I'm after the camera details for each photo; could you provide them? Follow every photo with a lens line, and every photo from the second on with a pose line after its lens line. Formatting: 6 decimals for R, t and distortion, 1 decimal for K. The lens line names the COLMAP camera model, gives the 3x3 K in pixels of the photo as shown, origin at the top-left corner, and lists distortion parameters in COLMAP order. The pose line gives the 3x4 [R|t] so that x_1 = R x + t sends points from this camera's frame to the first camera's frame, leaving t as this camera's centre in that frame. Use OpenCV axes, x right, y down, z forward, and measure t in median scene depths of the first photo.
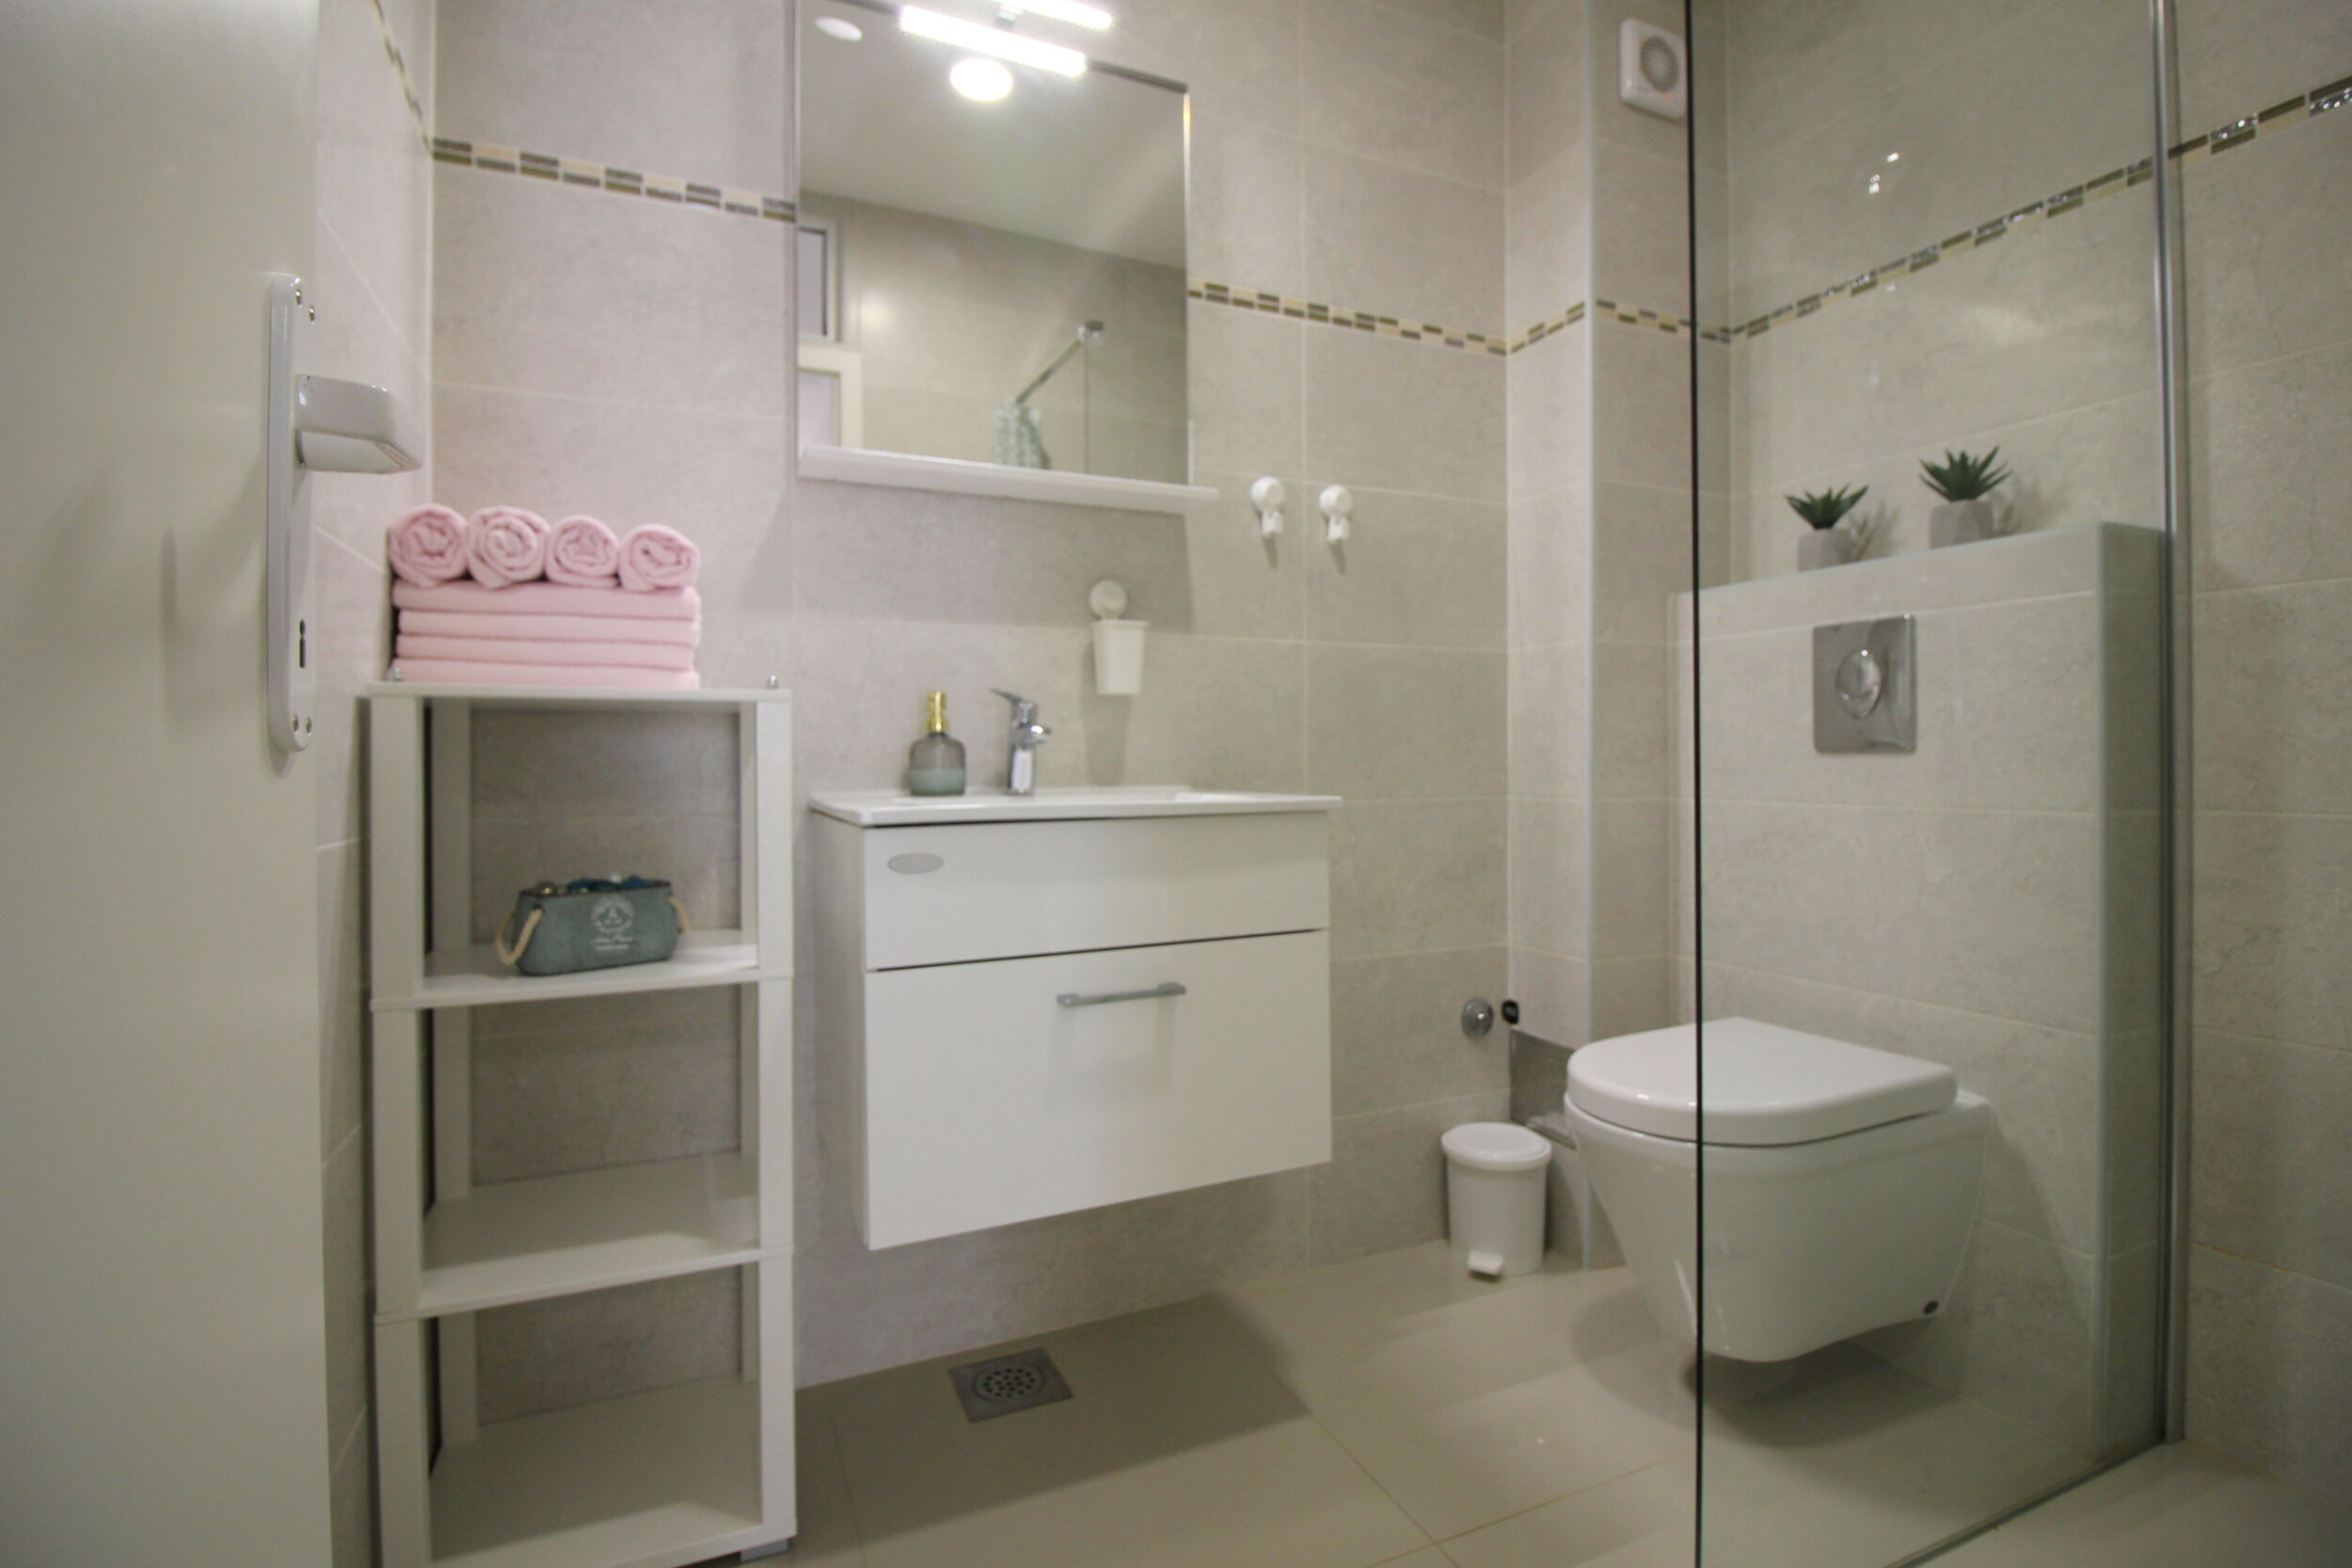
lens RADIAL K [[1107.4, 0, 1176.1], [0, 1107.4, 765.0], [0, 0, 1]] dist [0.001186, -0.015592]
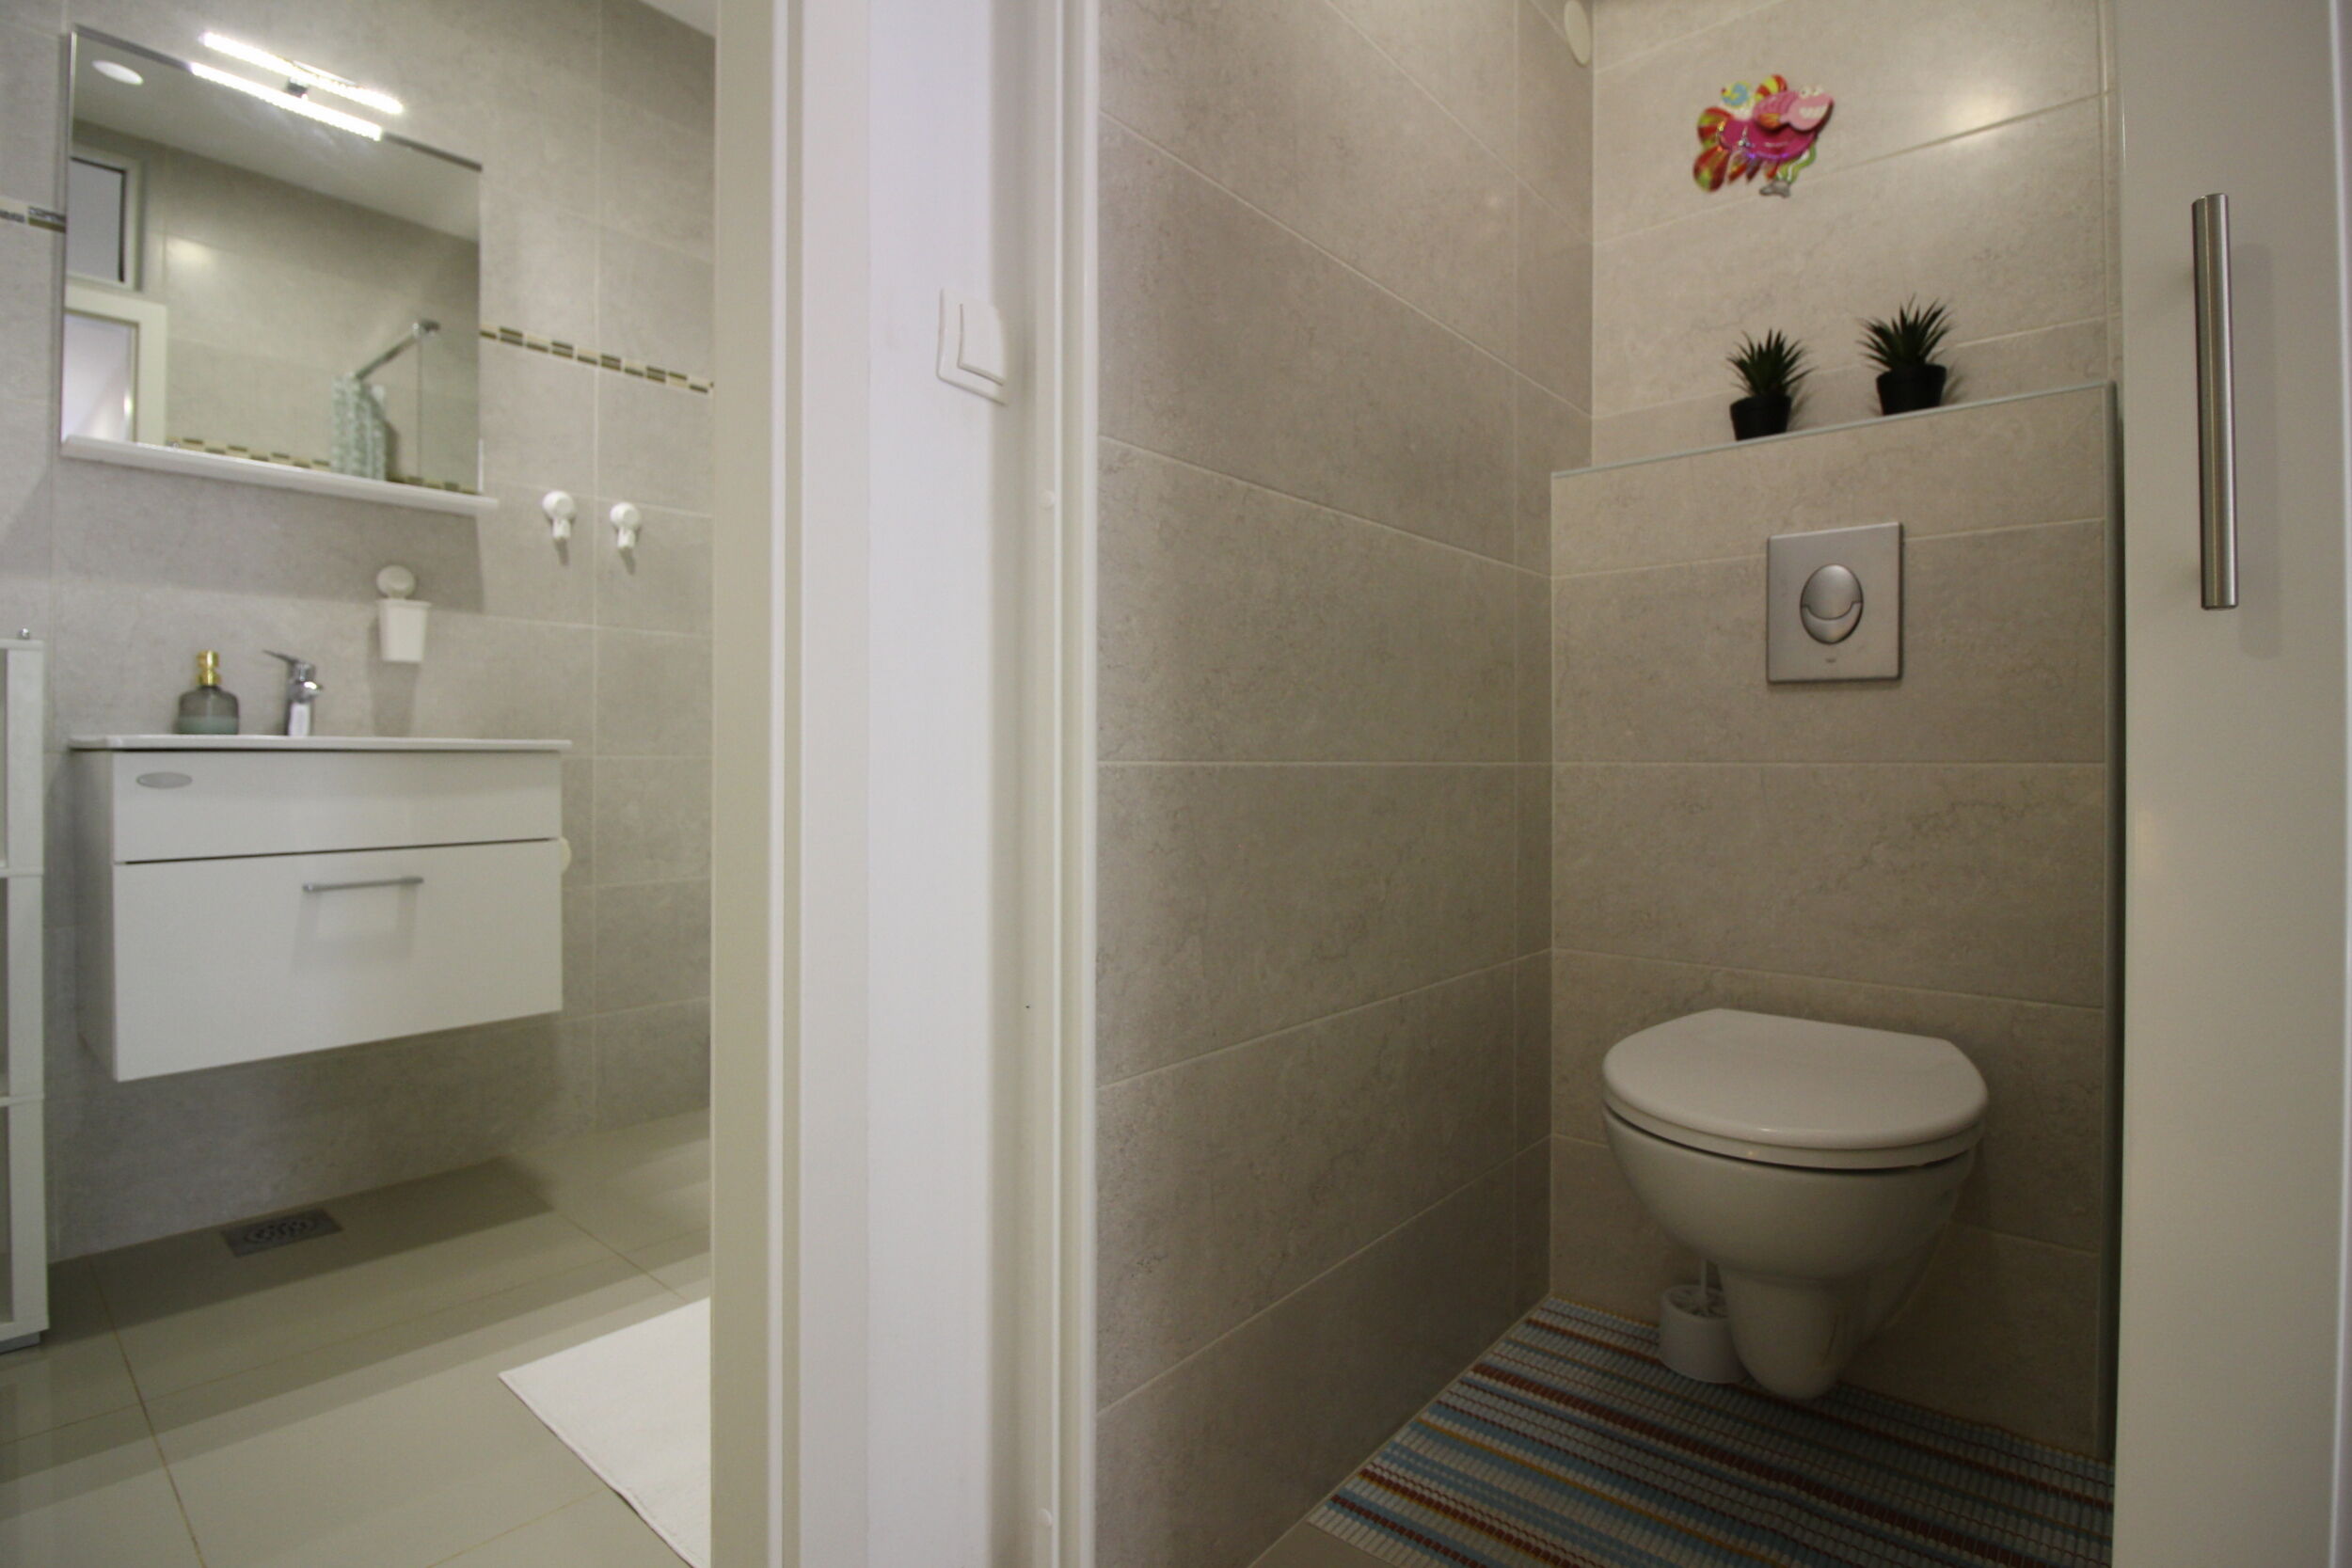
lens RADIAL K [[1129.8, 0, 1178.0], [0, 1129.8, 762.5], [0, 0, 1]] dist [-0.001087, -0.012480]
pose [[0.905703, 0.007513, 0.423845, 0.189320], [-0.006740, 0.999972, -0.003322, 0.043860], [-0.423858, 0.000152, 0.905728, -0.456969]]
